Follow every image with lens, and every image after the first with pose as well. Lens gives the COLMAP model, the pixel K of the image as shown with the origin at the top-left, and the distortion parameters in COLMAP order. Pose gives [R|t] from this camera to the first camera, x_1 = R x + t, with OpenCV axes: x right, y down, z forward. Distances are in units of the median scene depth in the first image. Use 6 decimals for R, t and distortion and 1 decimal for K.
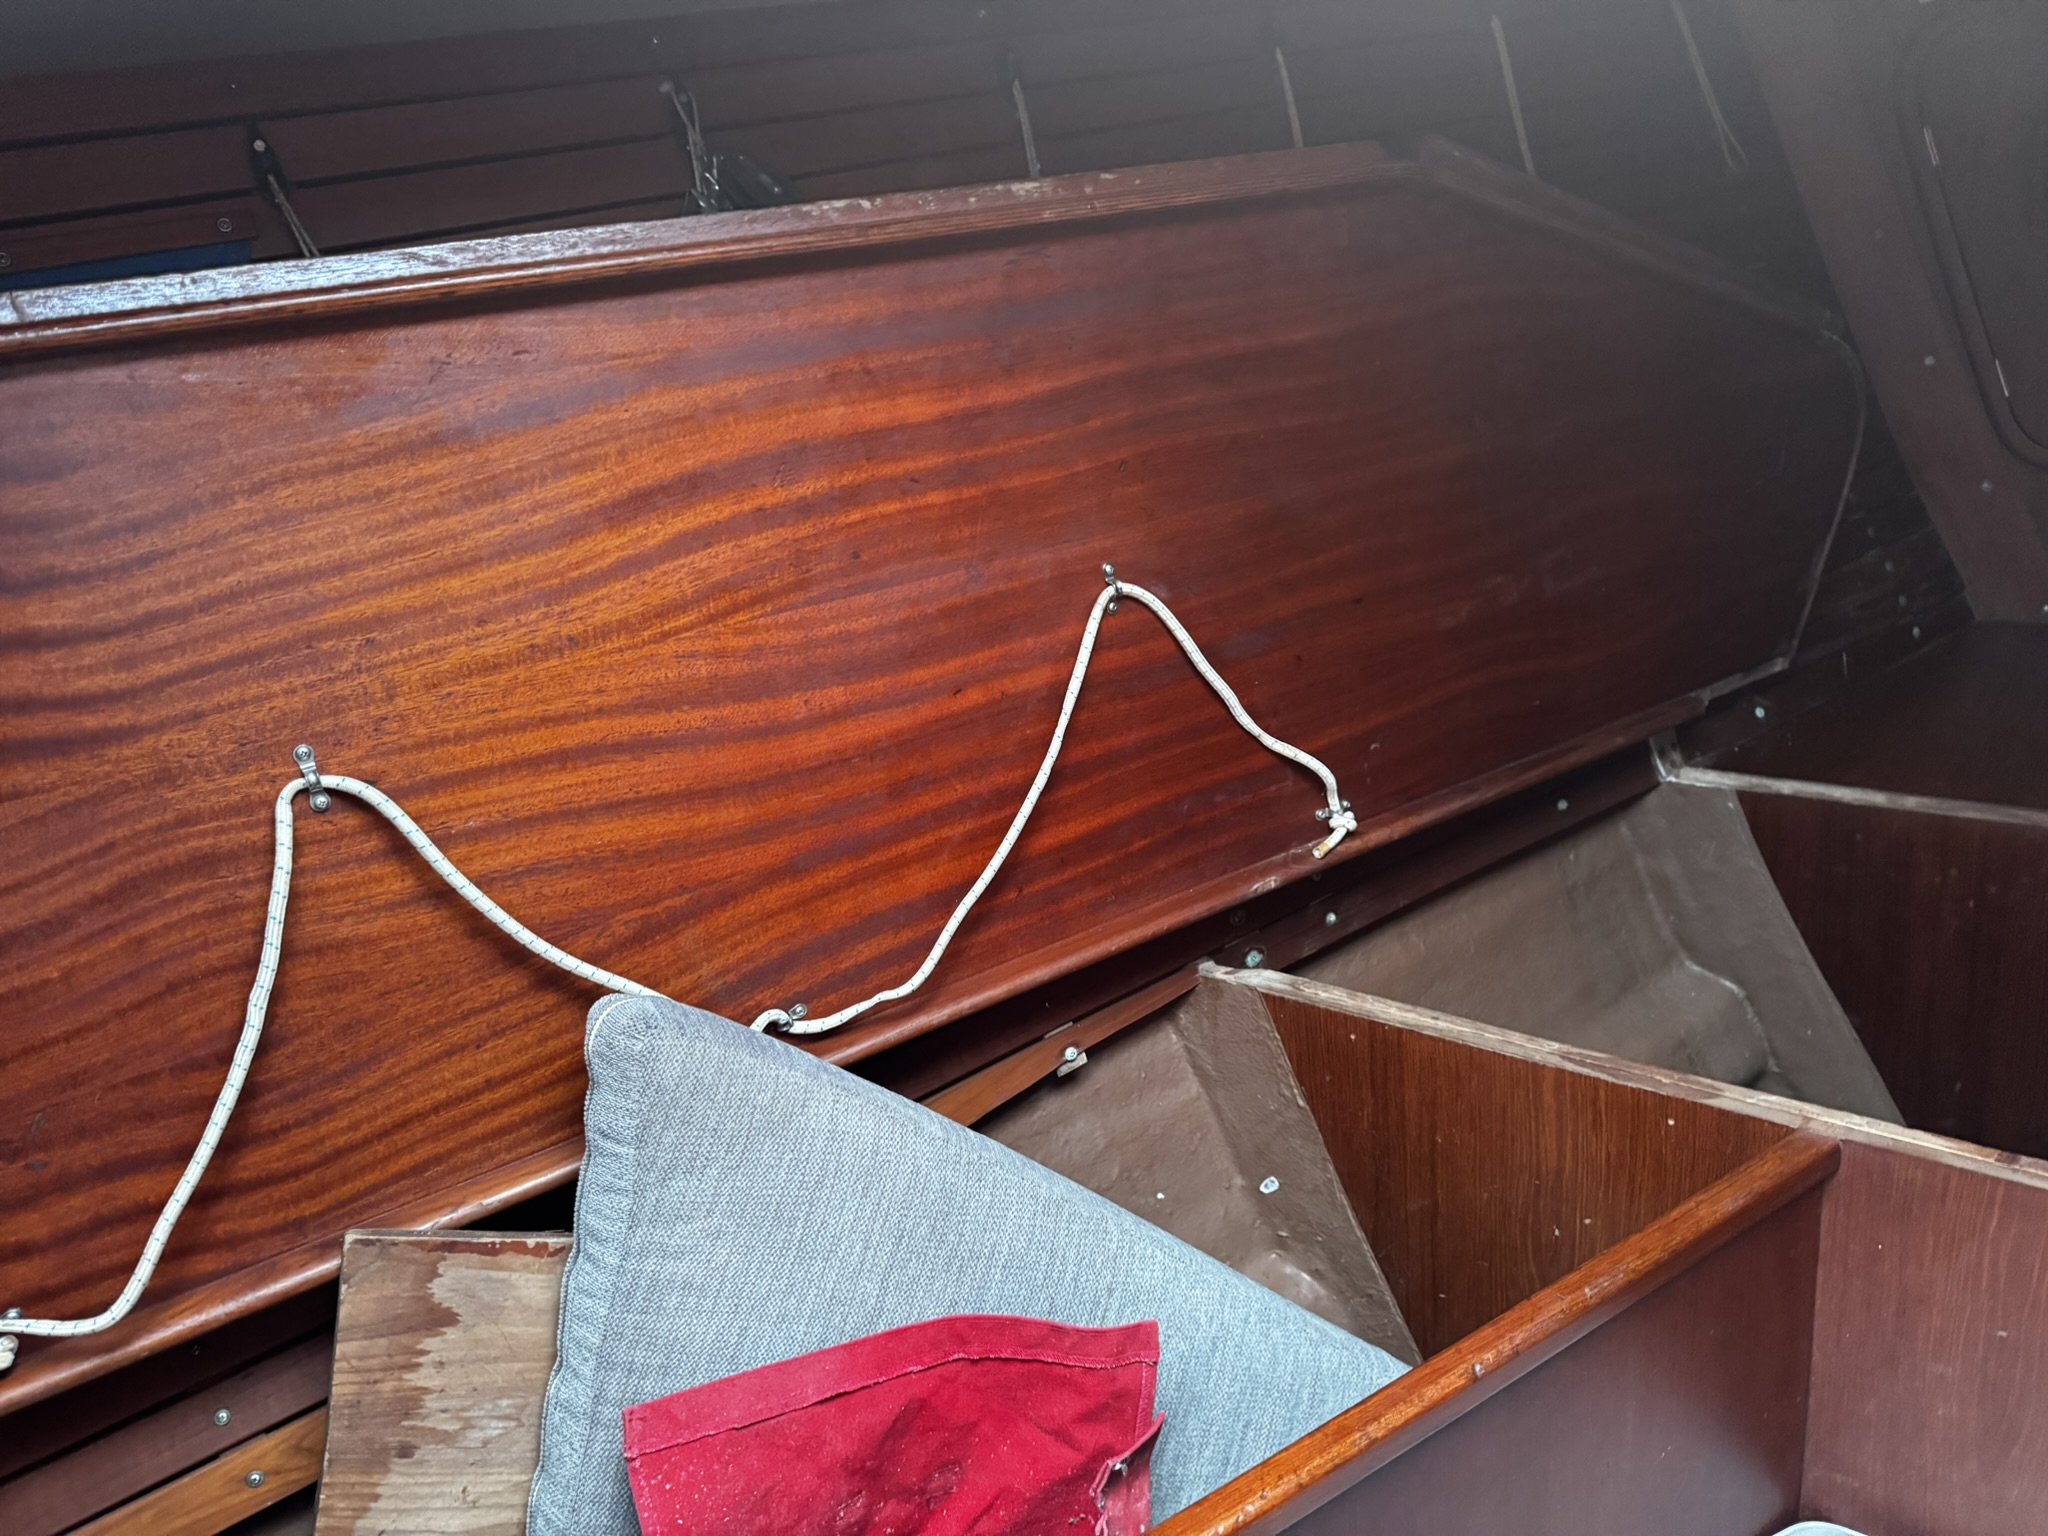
lens RADIAL K [[1474.2, 0, 1024.0], [0, 1474.2, 768.0], [0, 0, 1]] dist [0.094949, -0.170585]
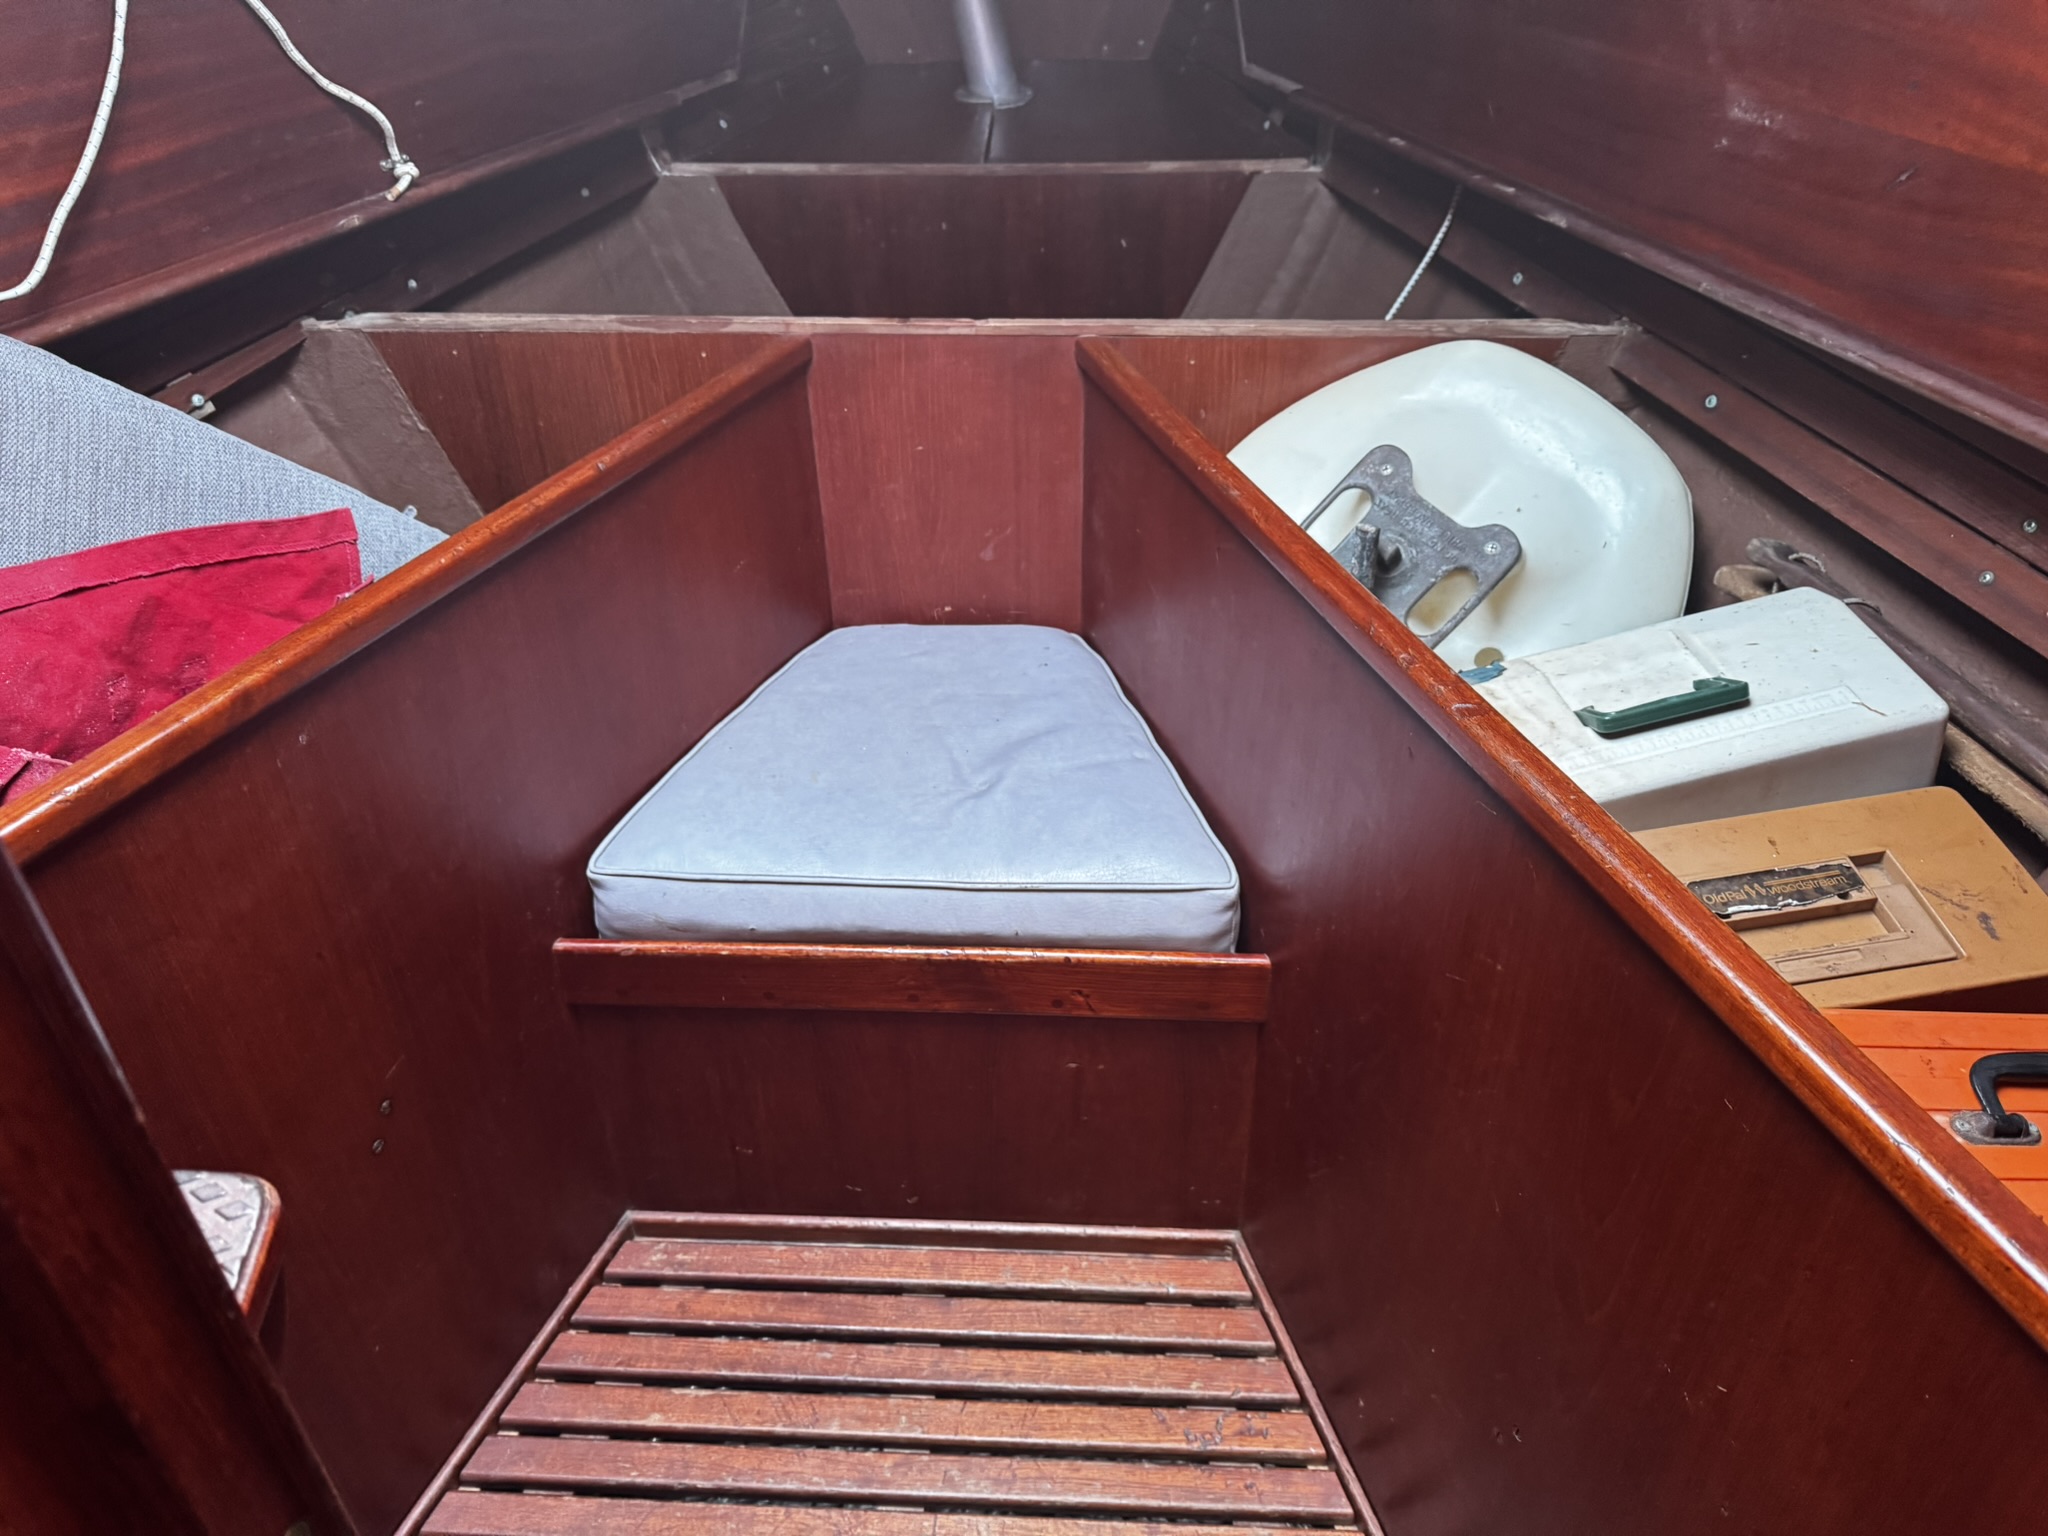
lens RADIAL K [[1447.1, 0, 1024.0], [0, 1447.1, 768.0], [0, 0, 1]] dist [-0.018902, 0.009324]
pose [[0.800082, -0.249828, 0.545394, -0.135377], [0.114896, 0.956142, 0.269429, 0.250412], [-0.588785, -0.152902, 0.793696, -0.259315]]
